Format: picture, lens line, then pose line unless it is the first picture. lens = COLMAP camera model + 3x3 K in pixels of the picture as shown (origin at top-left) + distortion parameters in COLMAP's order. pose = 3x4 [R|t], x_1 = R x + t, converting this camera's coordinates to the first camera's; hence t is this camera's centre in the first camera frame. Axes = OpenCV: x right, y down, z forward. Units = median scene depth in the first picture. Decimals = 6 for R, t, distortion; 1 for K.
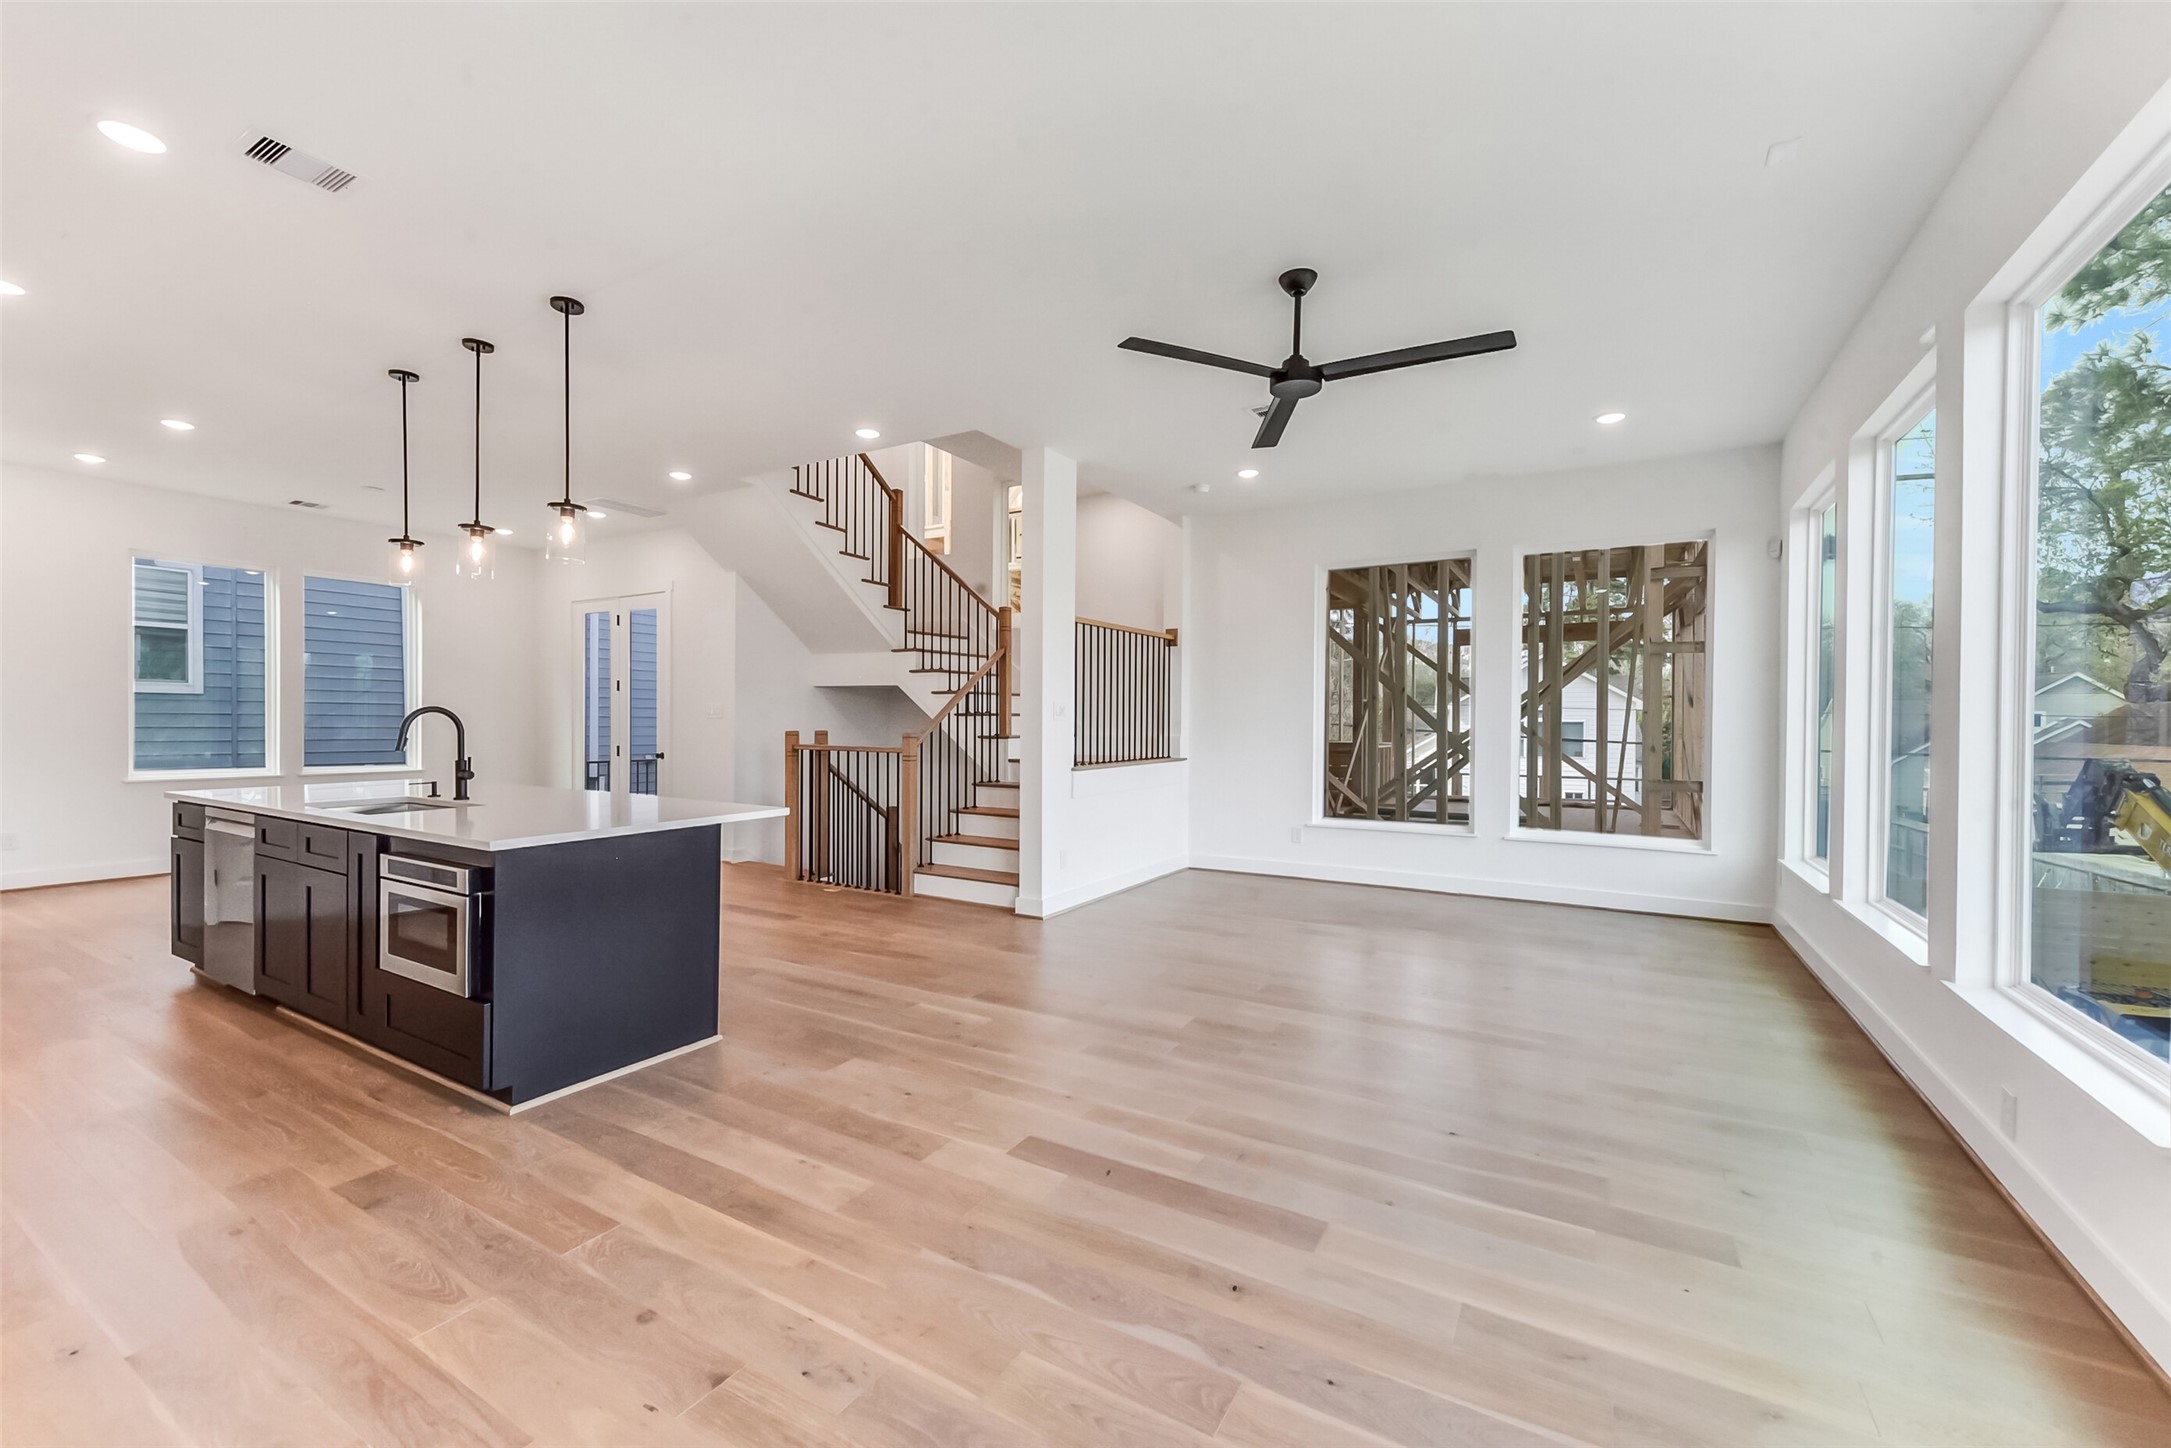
lens RADIAL K [[855.4, 0, 1069.4], [0, 855.4, 734.9], [0, 0, 1]] dist [0.001597, -0.001307]
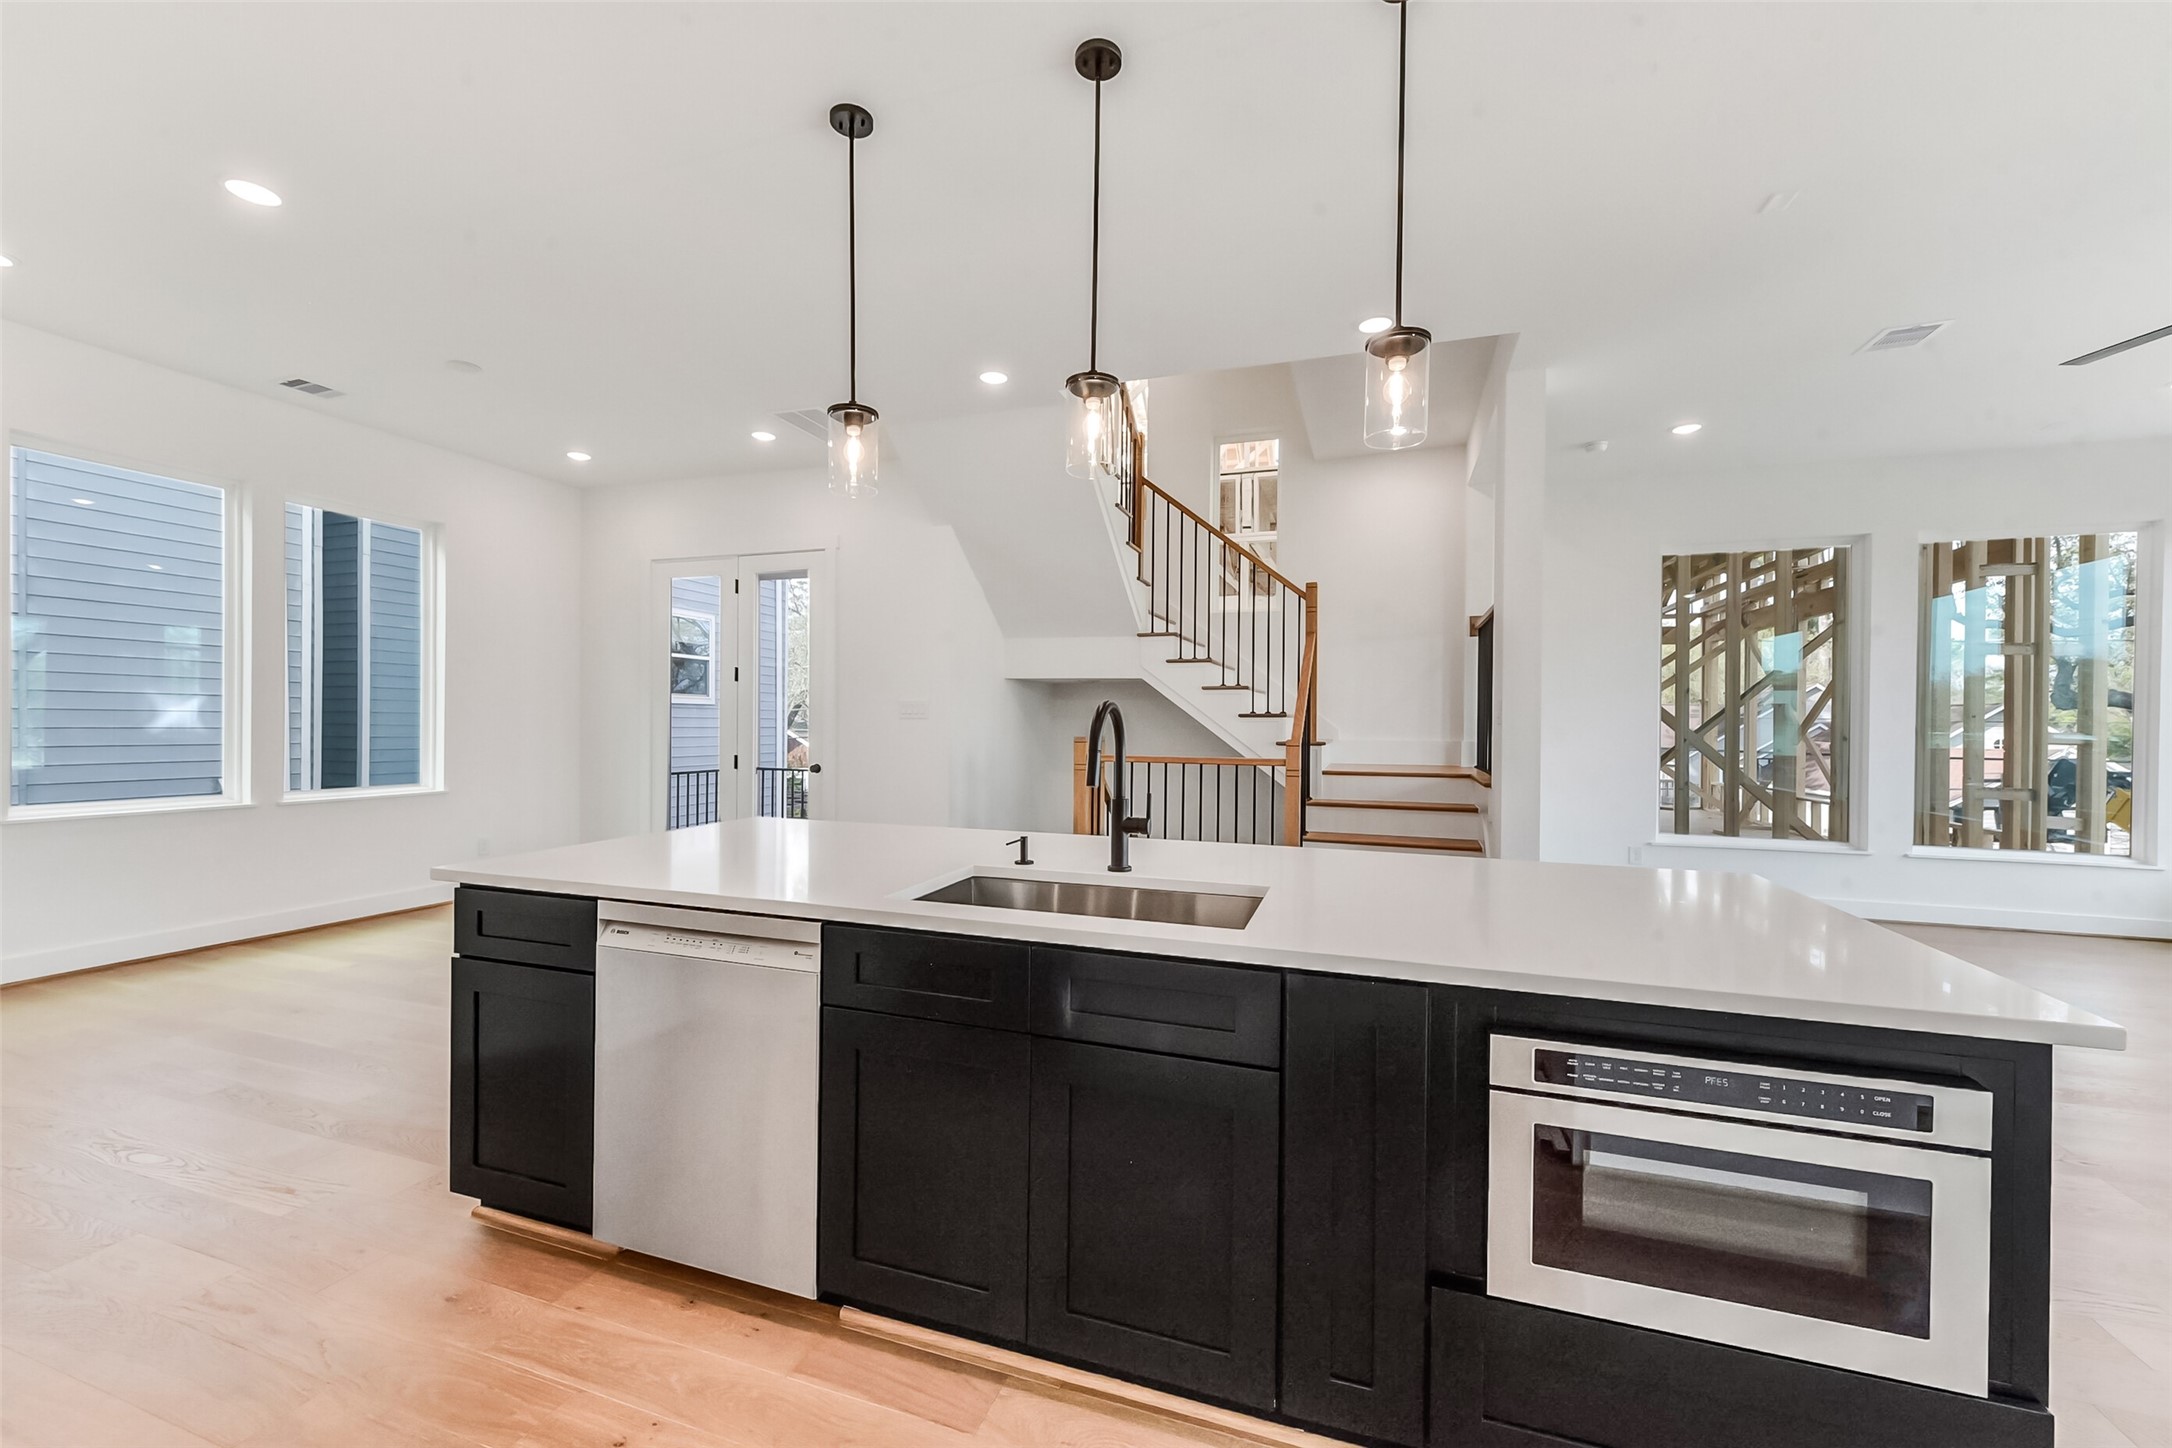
lens RADIAL K [[855.8, 0, 1100.0], [0, 855.8, 720.4], [0, 0, 1]] dist [0.001597, -0.001307]
pose [[0.978187, 0.005514, 0.207651, -0.533044], [-0.002698, 0.999901, -0.013842, -0.009696], [-0.207706, 0.012980, 0.978105, 0.290474]]
